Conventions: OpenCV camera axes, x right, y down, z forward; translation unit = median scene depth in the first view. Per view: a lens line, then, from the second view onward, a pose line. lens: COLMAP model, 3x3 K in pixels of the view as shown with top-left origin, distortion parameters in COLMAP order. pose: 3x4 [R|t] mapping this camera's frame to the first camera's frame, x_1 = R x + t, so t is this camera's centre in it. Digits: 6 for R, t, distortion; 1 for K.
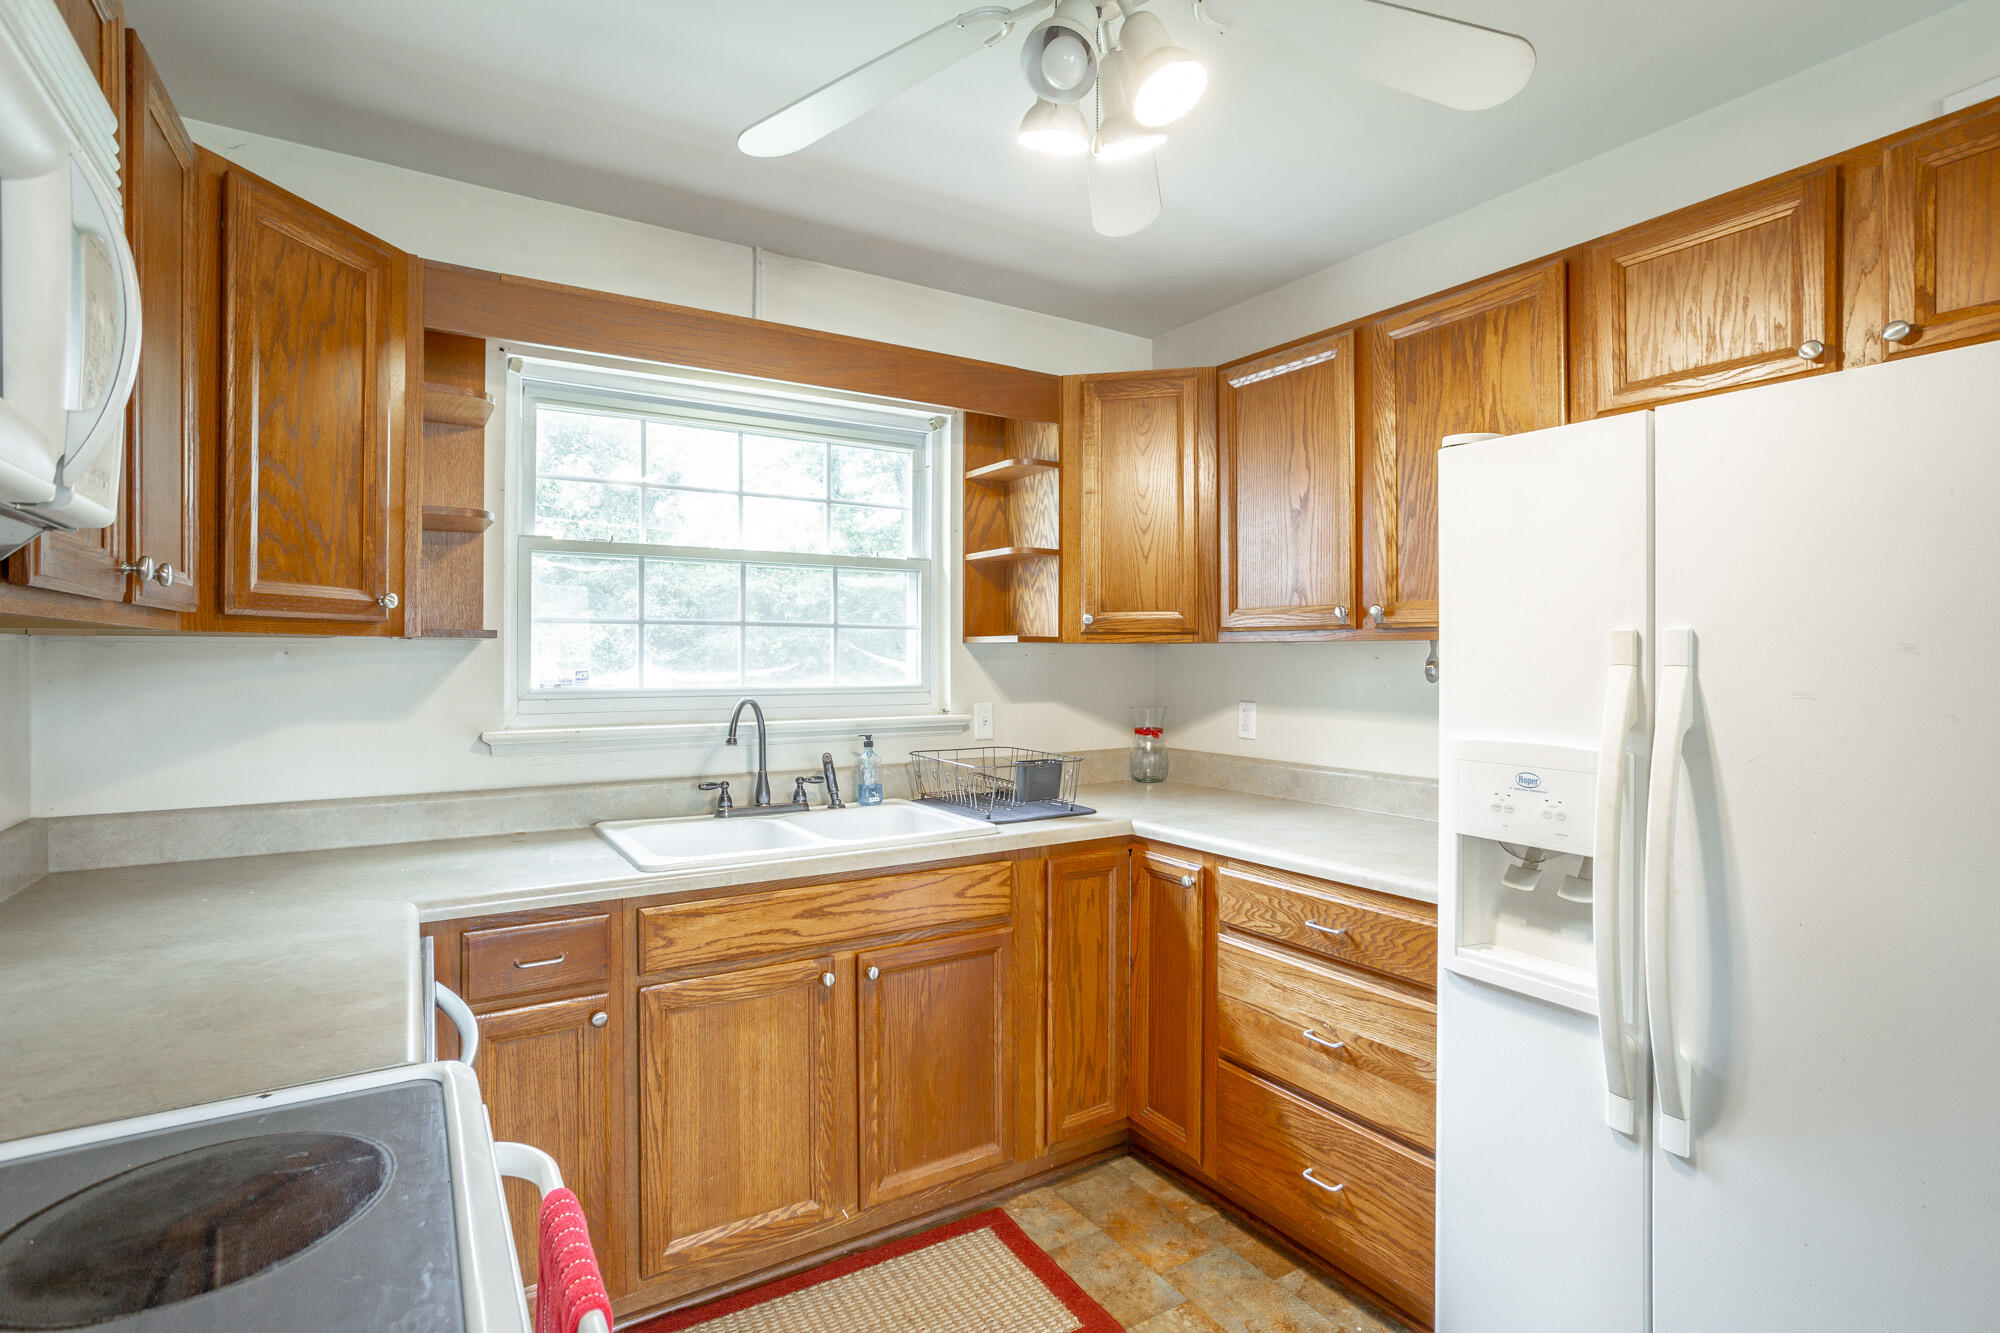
lens RADIAL K [[978.9, 0, 1014.3], [0, 978.9, 662.3], [0, 0, 1]] dist [-0.021250, 0.008152]
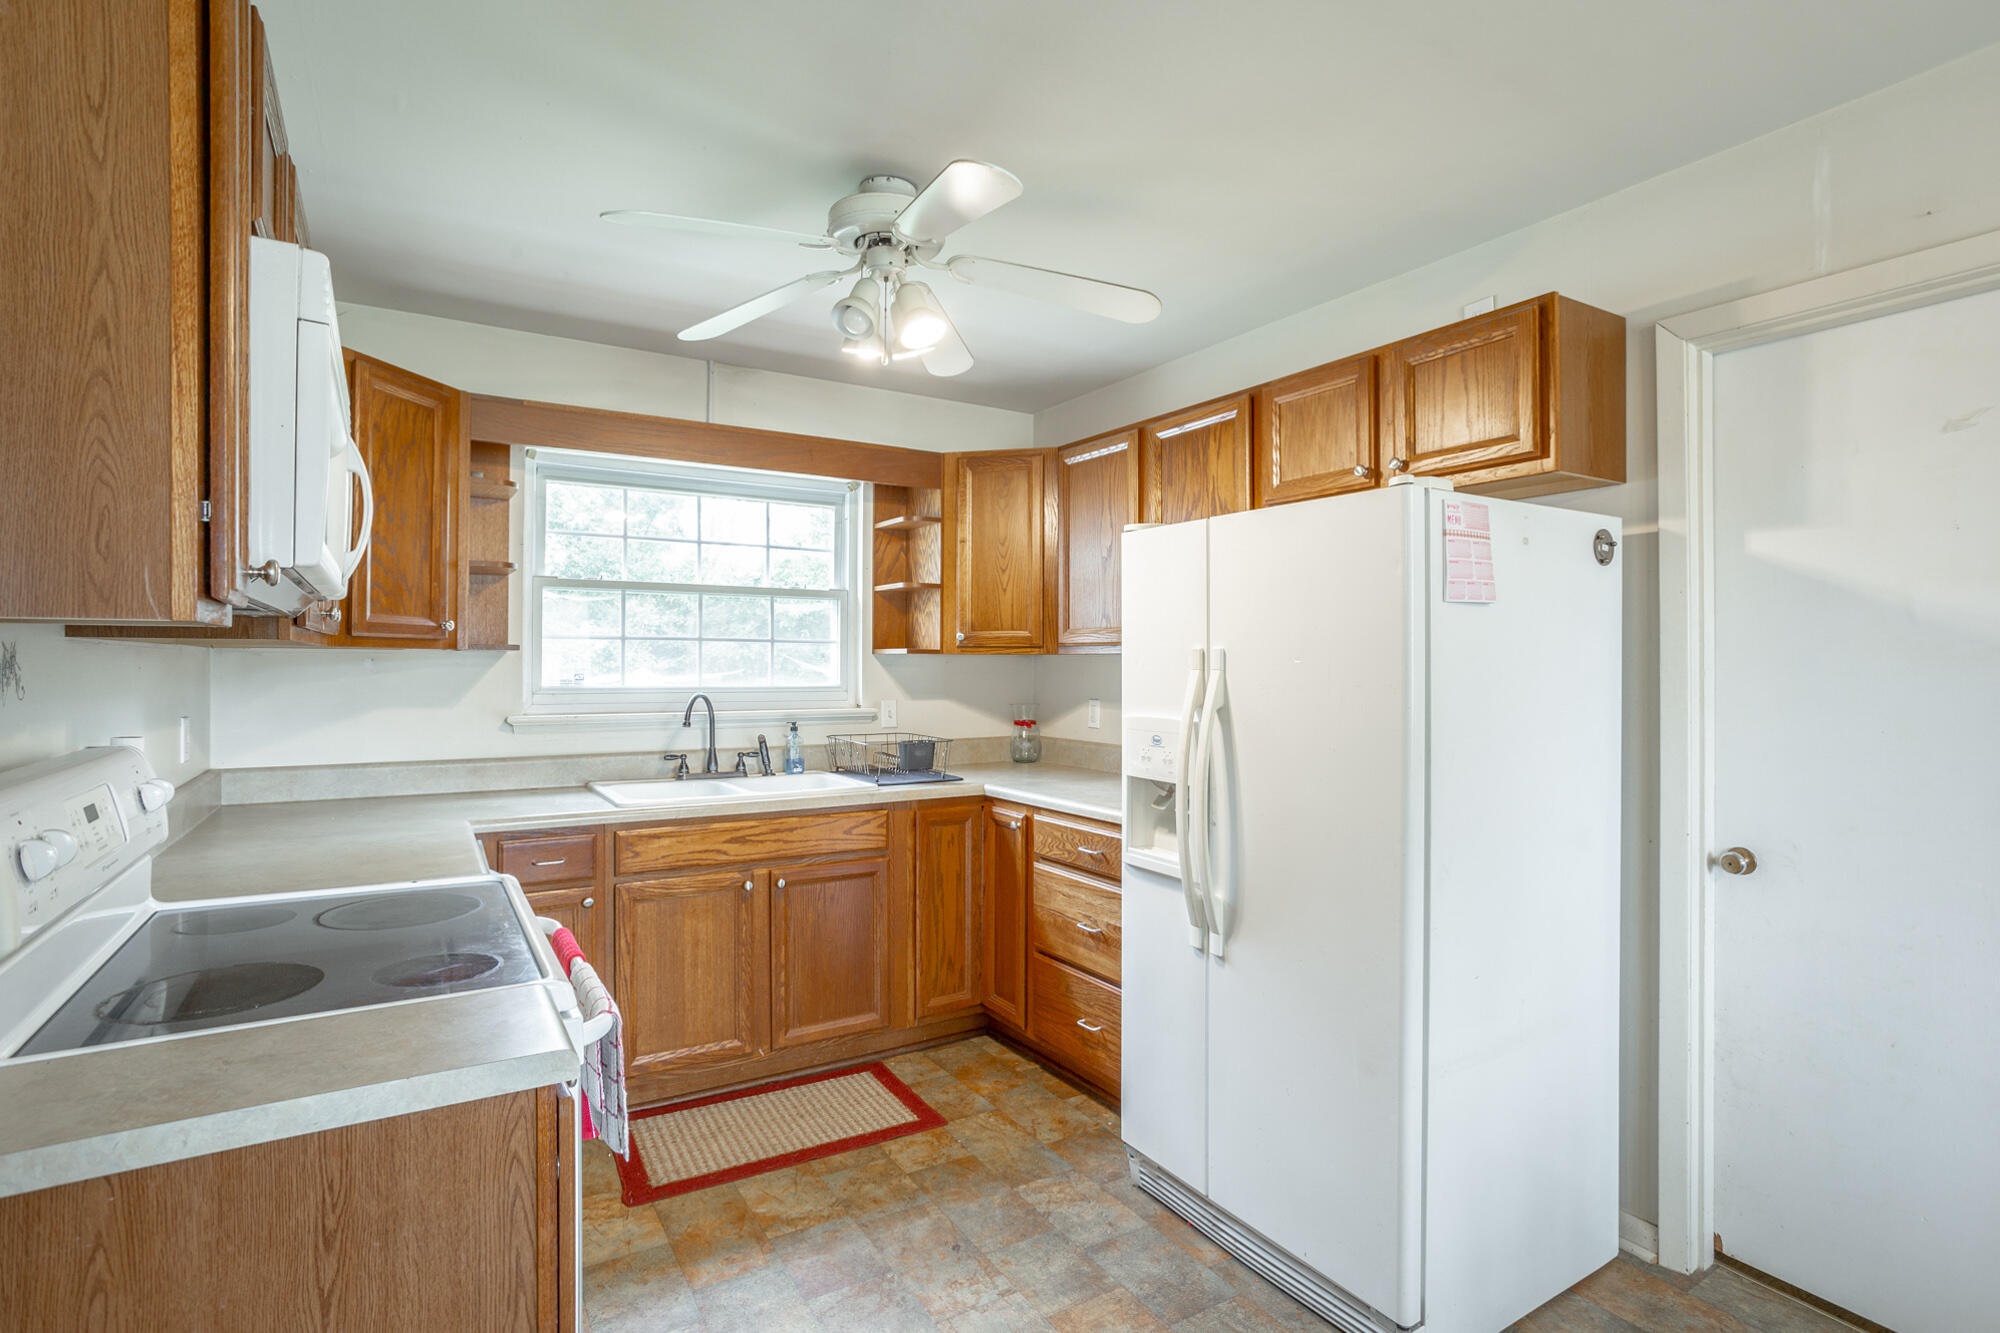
lens RADIAL K [[978.9, 0, 1035.2], [0, 978.9, 670.5], [0, 0, 1]] dist [-0.021250, 0.008152]
pose [[0.999880, 0.002813, 0.015233, 0.200221], [-0.002804, 0.999996, -0.000575, 0.003732], [-0.015235, 0.000532, 0.999884, -0.430189]]
